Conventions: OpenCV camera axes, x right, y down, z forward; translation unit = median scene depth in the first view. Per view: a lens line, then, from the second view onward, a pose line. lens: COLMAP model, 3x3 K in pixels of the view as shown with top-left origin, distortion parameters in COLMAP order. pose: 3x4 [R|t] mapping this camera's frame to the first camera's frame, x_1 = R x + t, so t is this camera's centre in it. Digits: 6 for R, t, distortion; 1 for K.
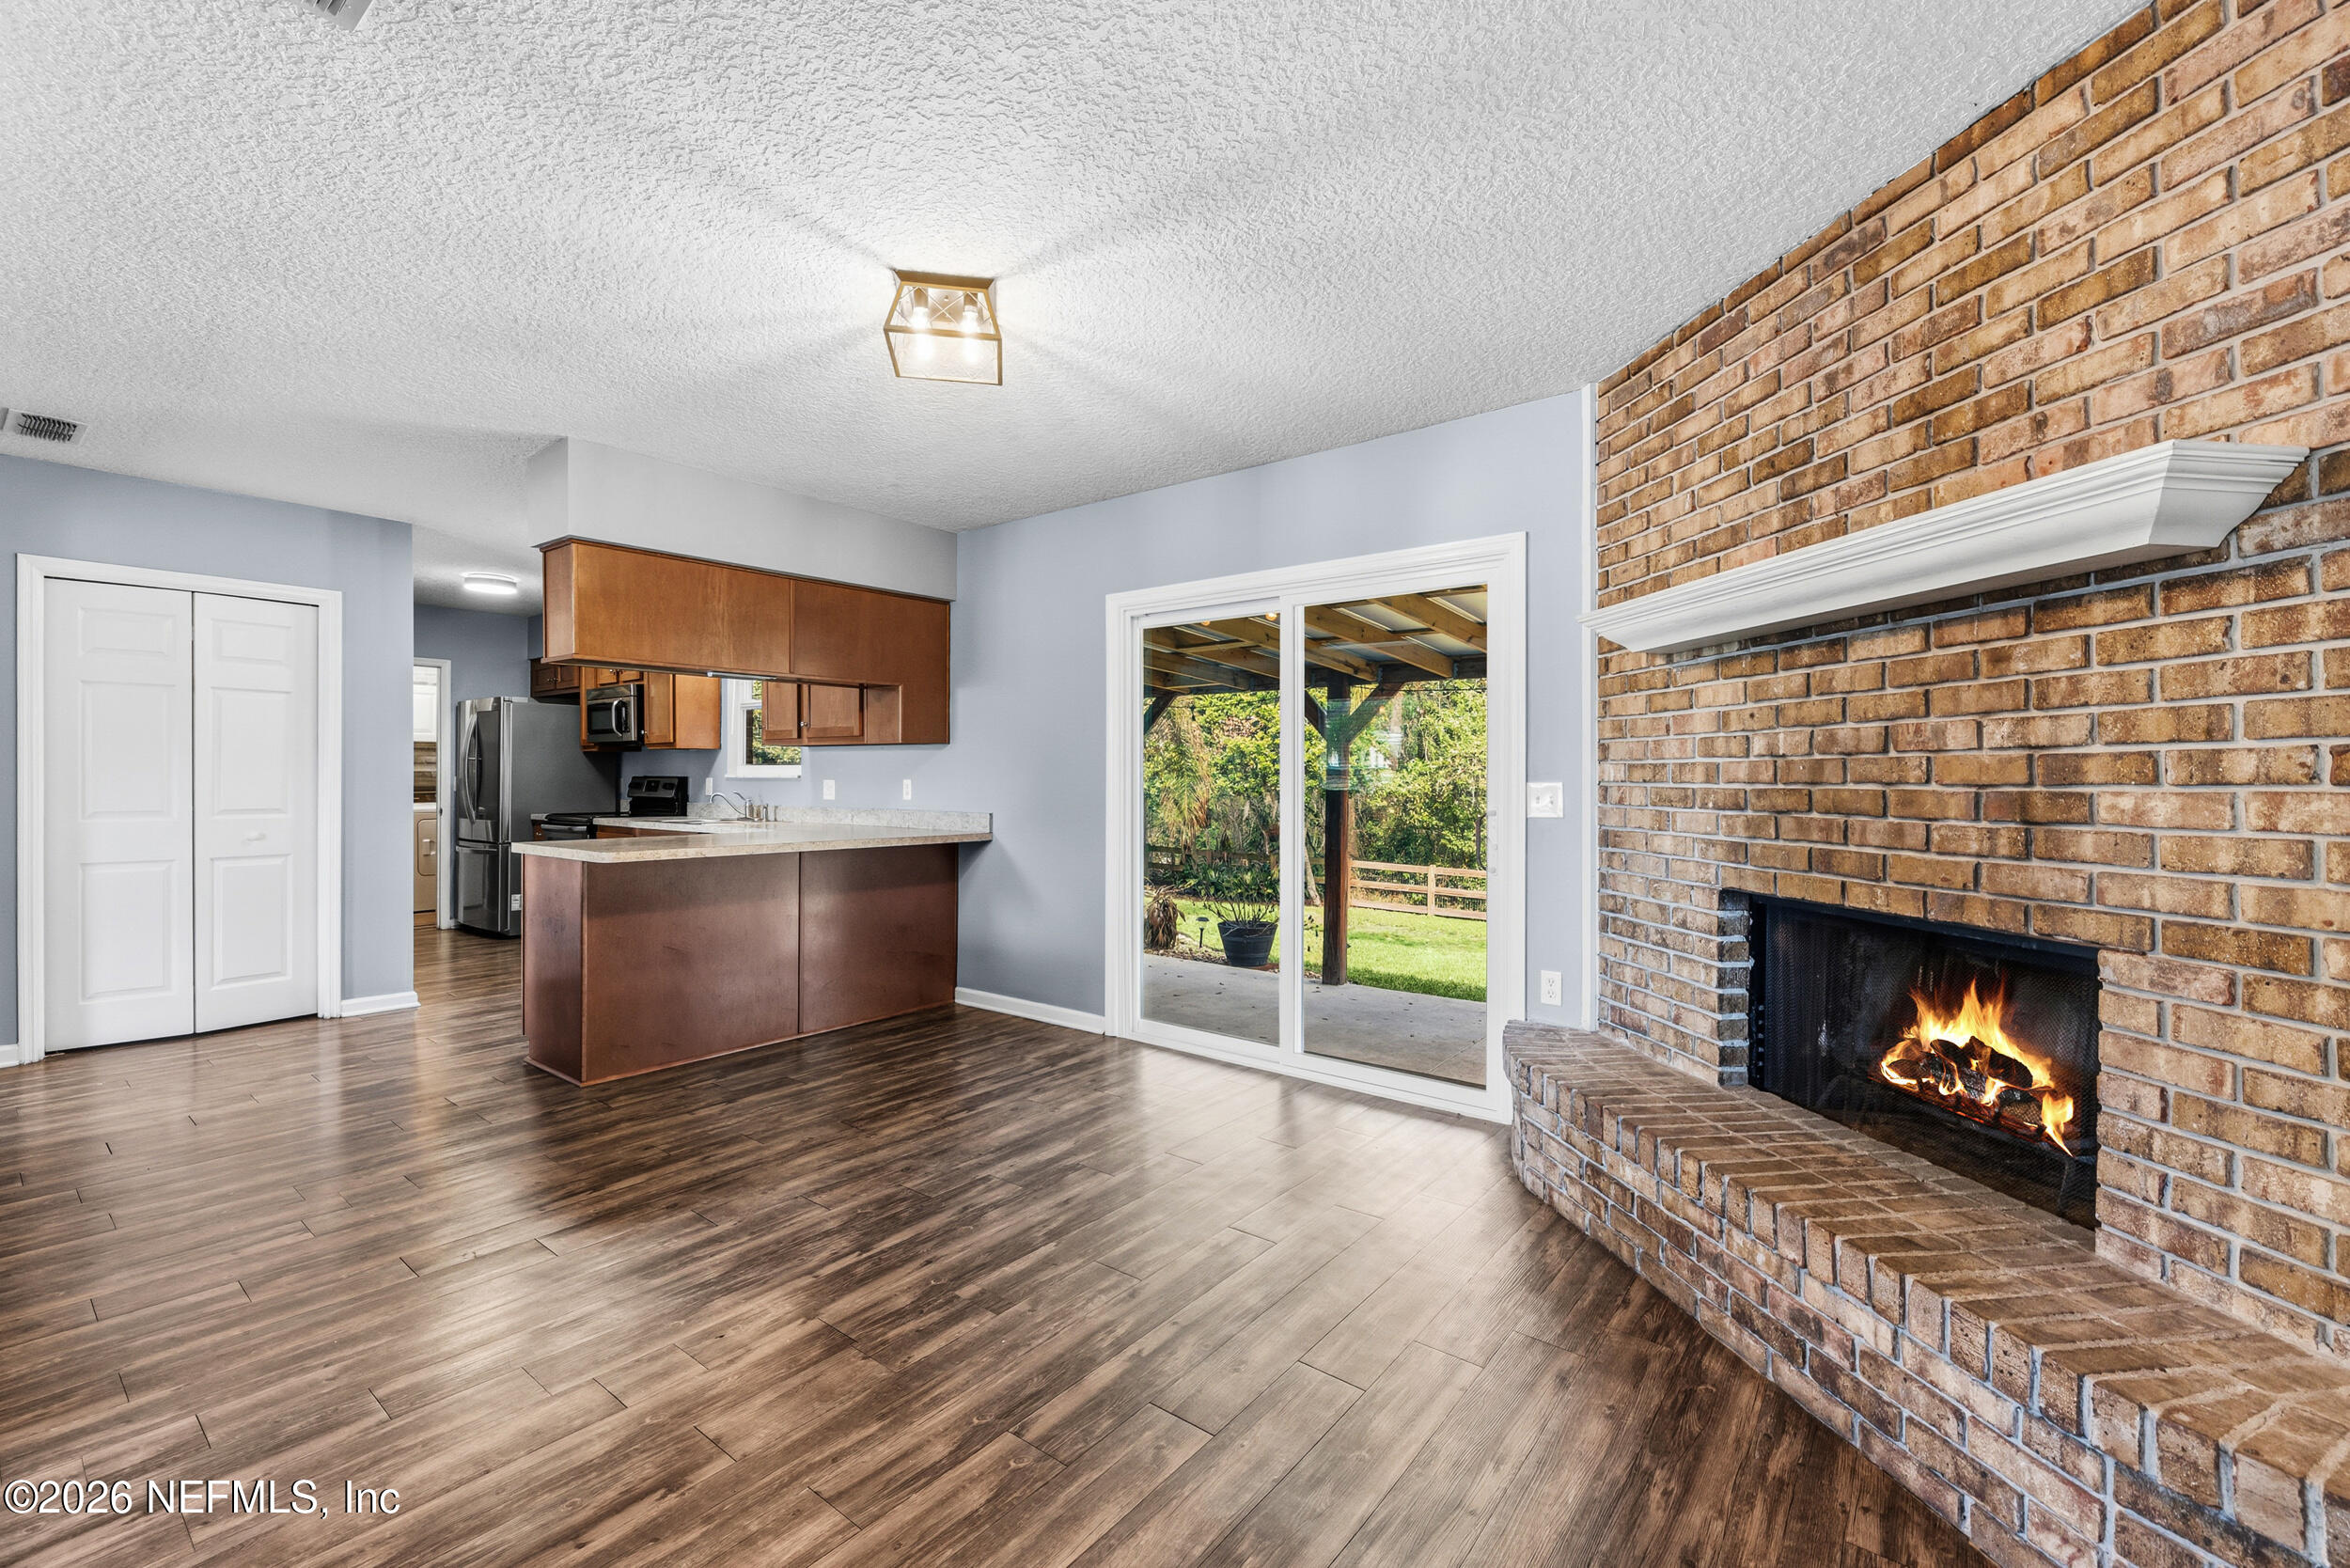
lens RADIAL K [[973.1, 0, 1175.0], [0, 973.1, 784.0], [0, 0, 1]] dist [0.000824, -0.000448]
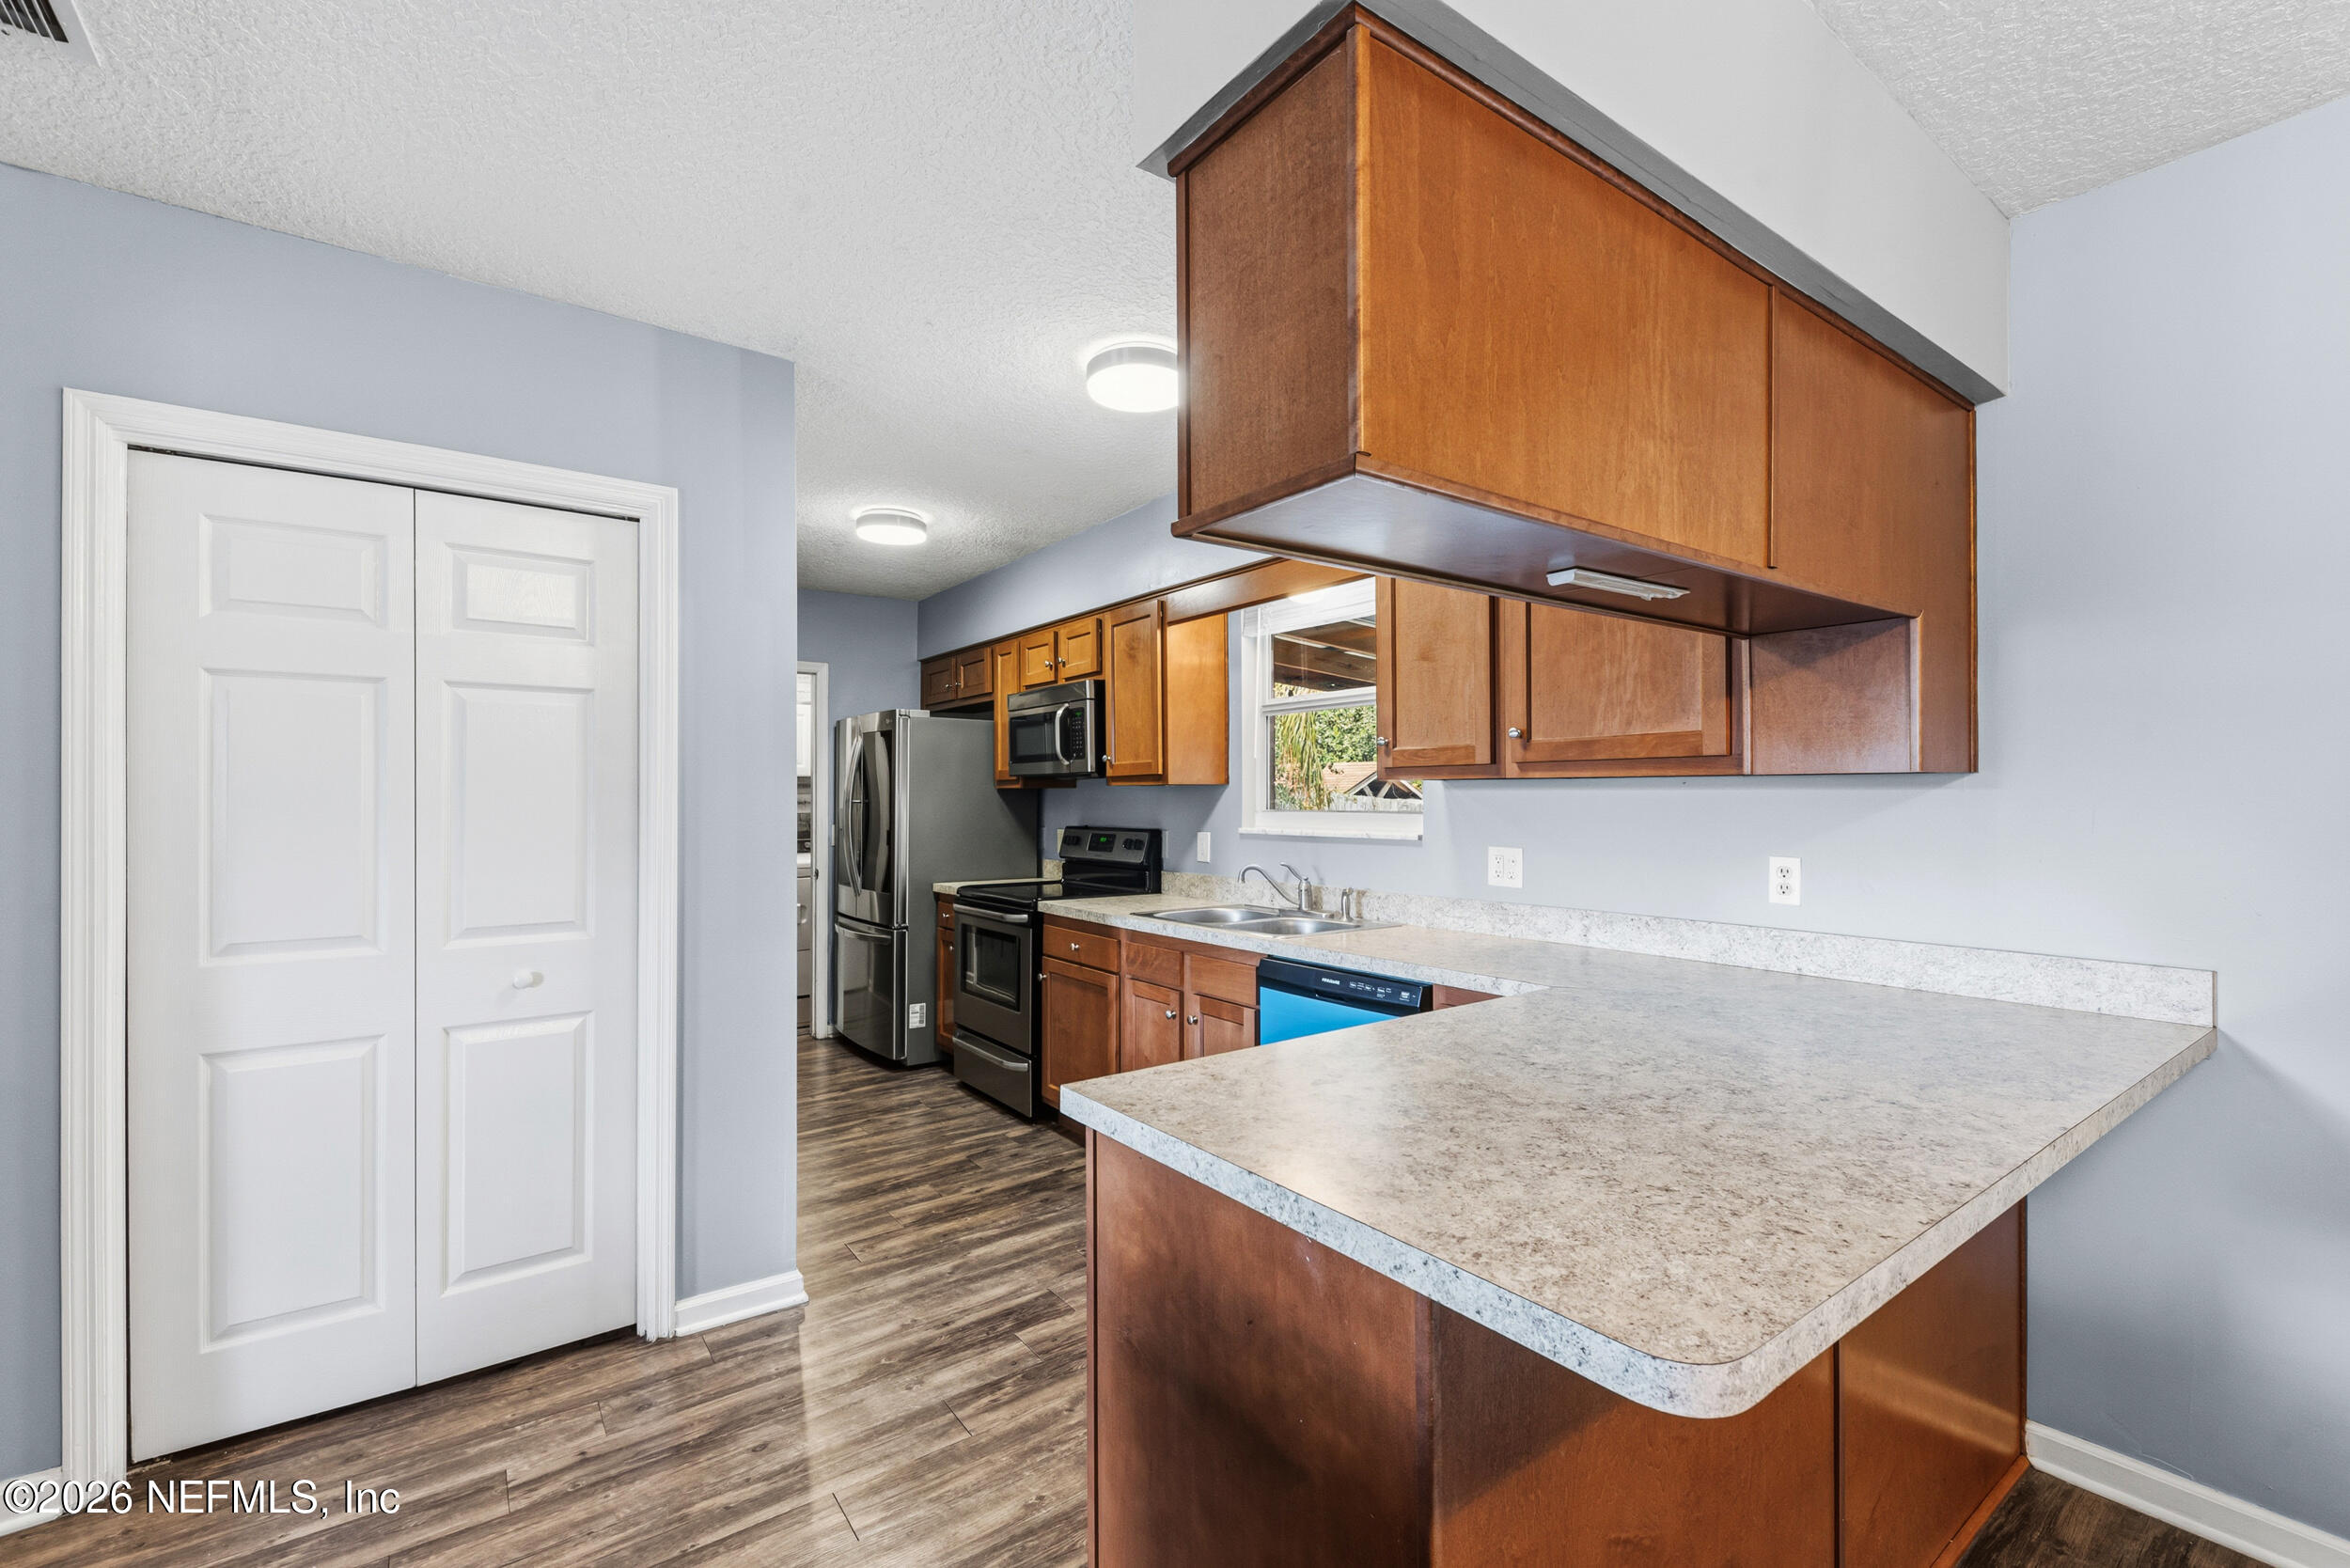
lens RADIAL K [[992.9, 0, 1175.0], [0, 992.9, 784.0], [0, 0, 1]] dist [0.000704, -0.000108]
pose [[0.961343, -0.010707, -0.275144, -0.952012], [0.004948, 0.999754, -0.021617, -0.066143], [0.275308, 0.019420, 0.961160, 1.177639]]
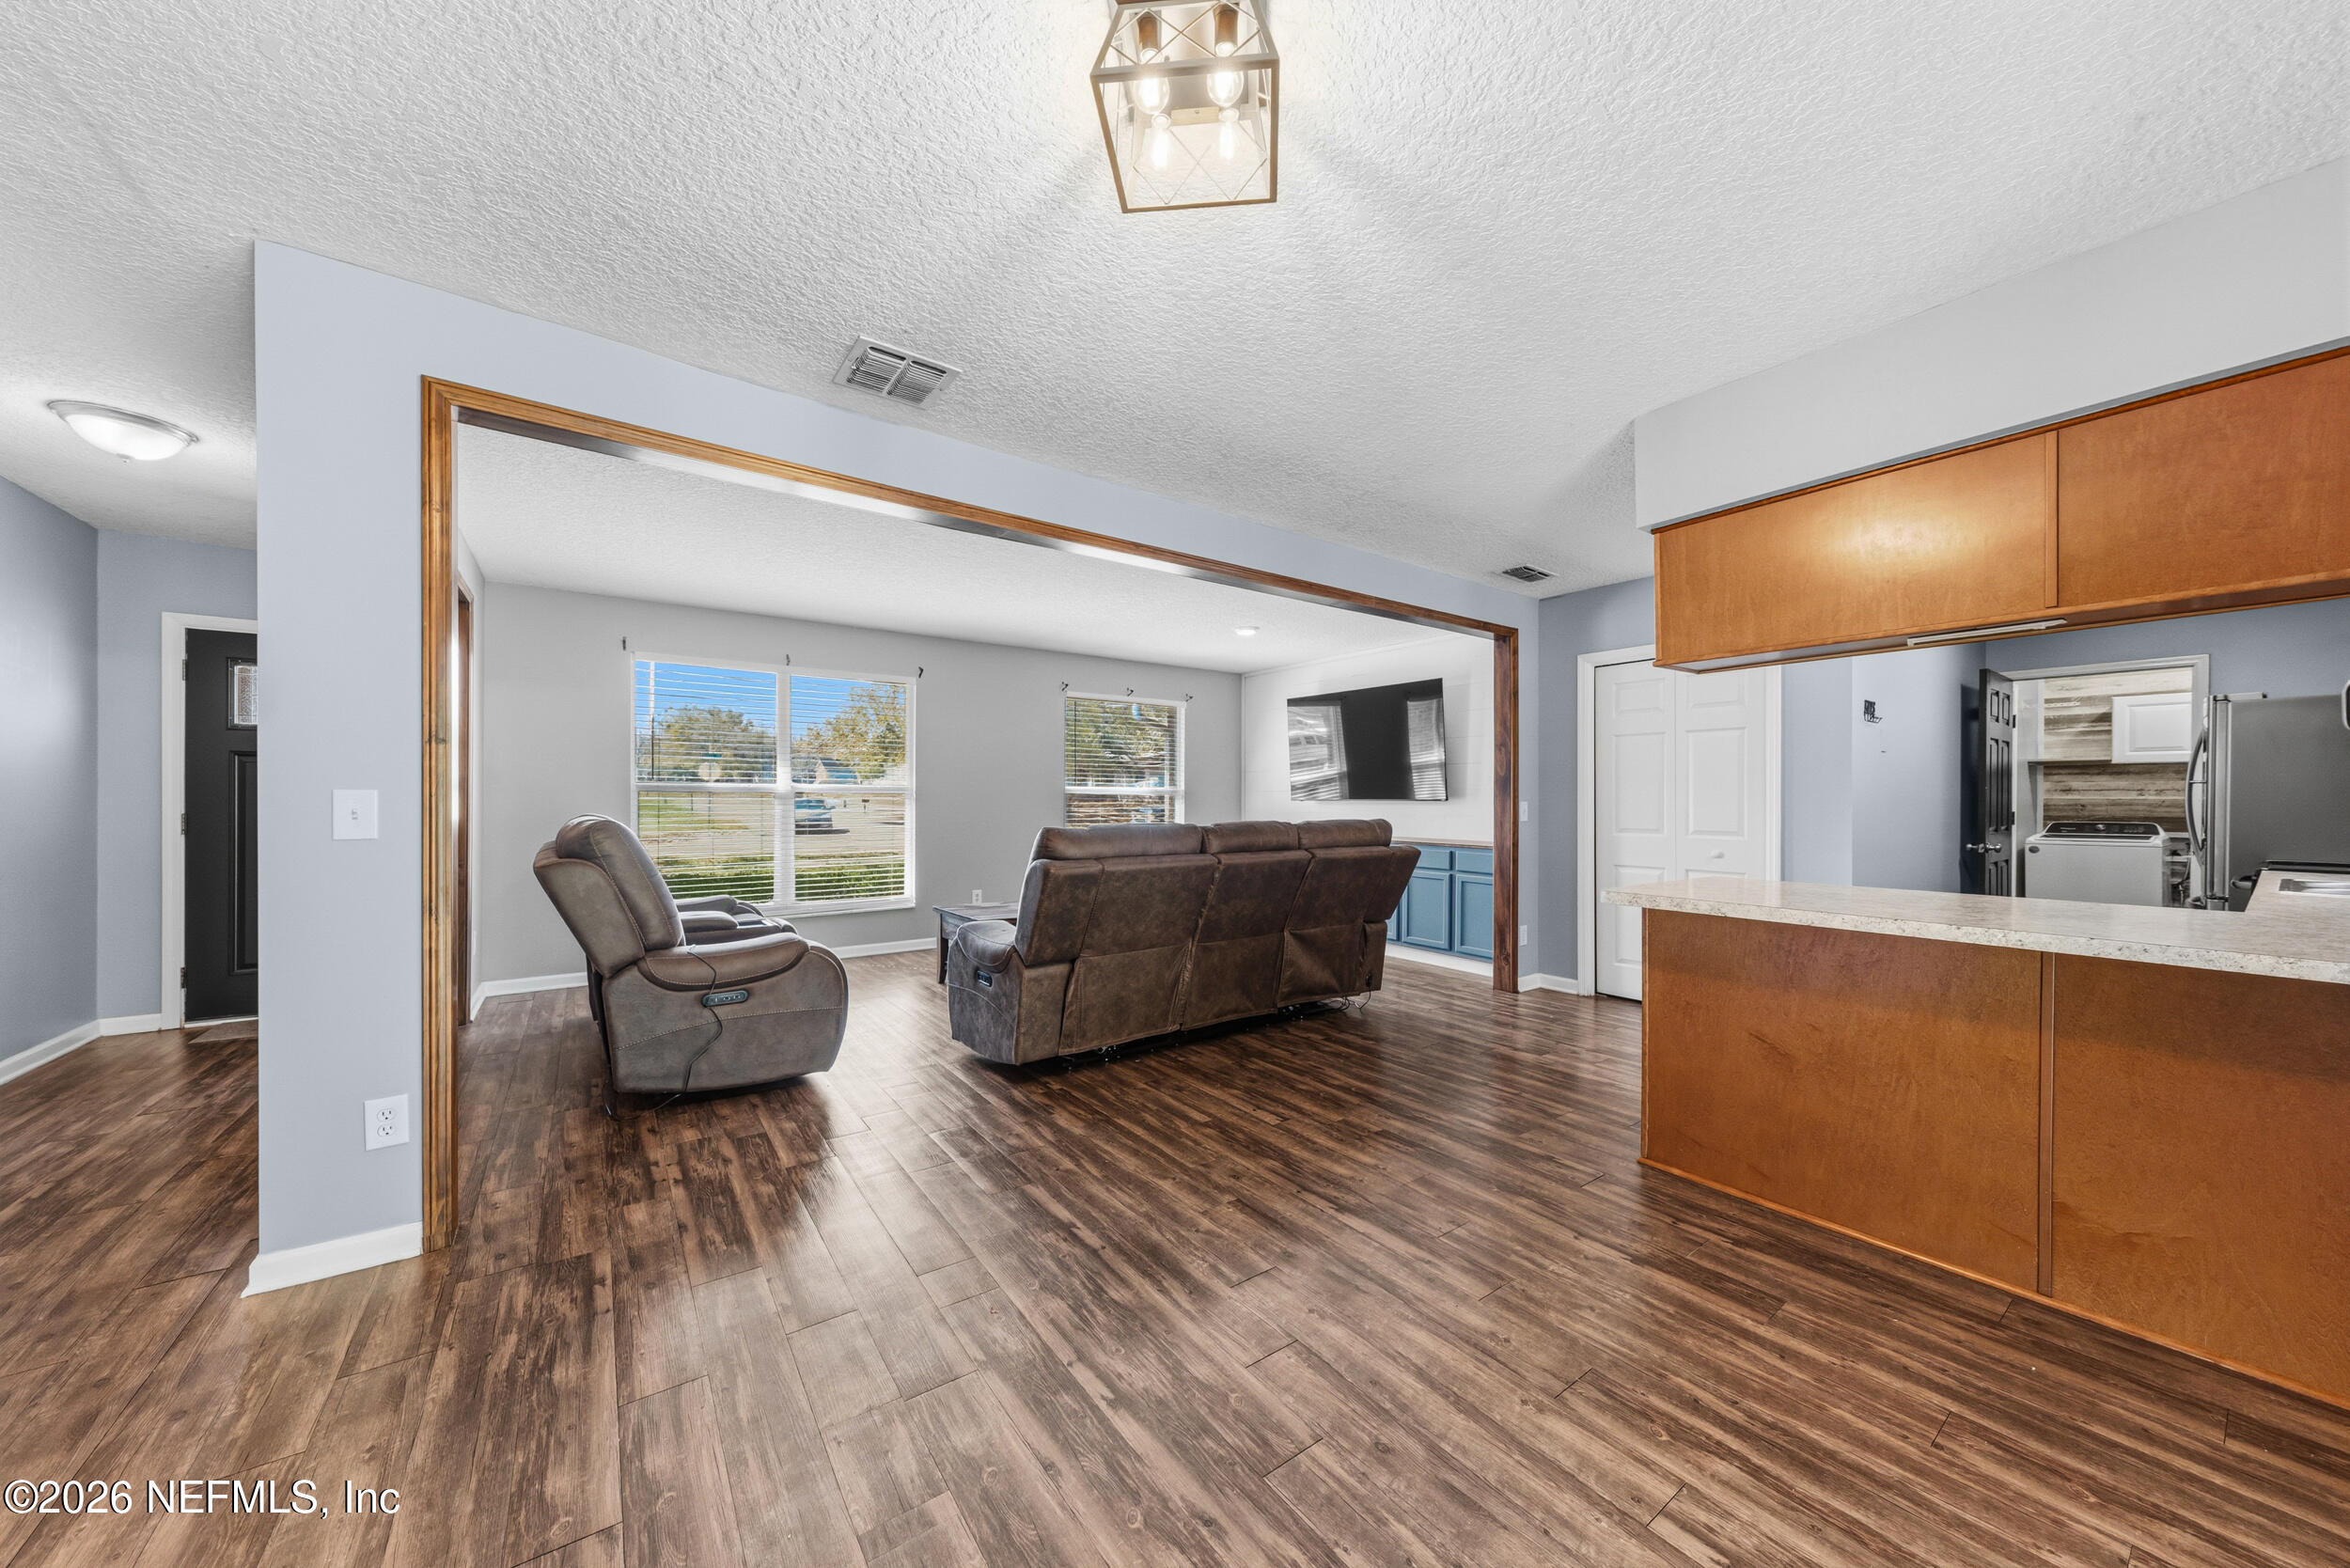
lens RADIAL K [[806.9, 0, 1181.2], [0, 806.9, 799.8], [0, 0, 1]] dist [0.000598, -0.000129]
pose [[-0.271894, -0.003295, -0.962322, 0.304667], [-0.010799, 0.999942, -0.000372, -0.008332], [0.962267, 0.010290, -0.271914, 1.262162]]
